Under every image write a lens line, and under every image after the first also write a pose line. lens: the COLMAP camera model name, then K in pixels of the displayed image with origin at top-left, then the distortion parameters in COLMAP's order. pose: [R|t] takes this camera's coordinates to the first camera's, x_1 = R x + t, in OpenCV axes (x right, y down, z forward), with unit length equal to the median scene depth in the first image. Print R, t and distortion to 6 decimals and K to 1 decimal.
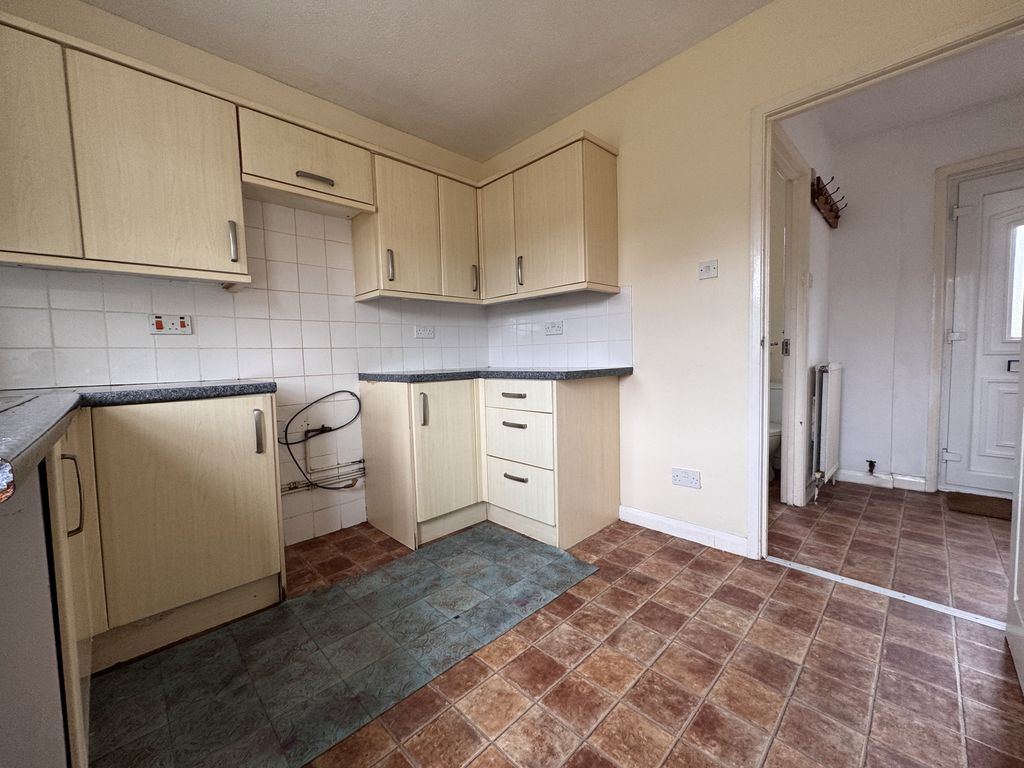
lens RADIAL K [[408.1, 0, 512.0], [0, 408.1, 384.0], [0, 0, 1]] dist [-0.000472, -0.000090]
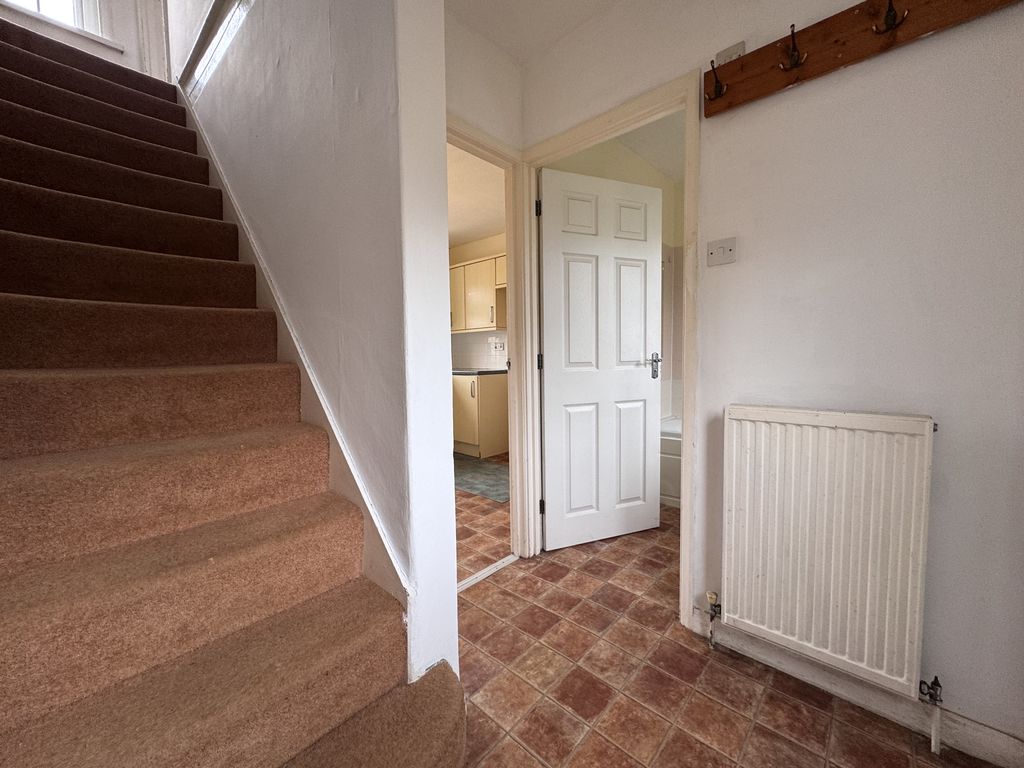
lens RADIAL K [[408.1, 0, 512.0], [0, 408.1, 384.0], [0, 0, 1]] dist [-0.000472, -0.000090]
pose [[0.052654, 0.090177, -0.994533, 1.788317], [-0.057296, 0.994547, 0.087145, -0.142979], [0.996968, 0.052394, 0.057533, 0.957712]]
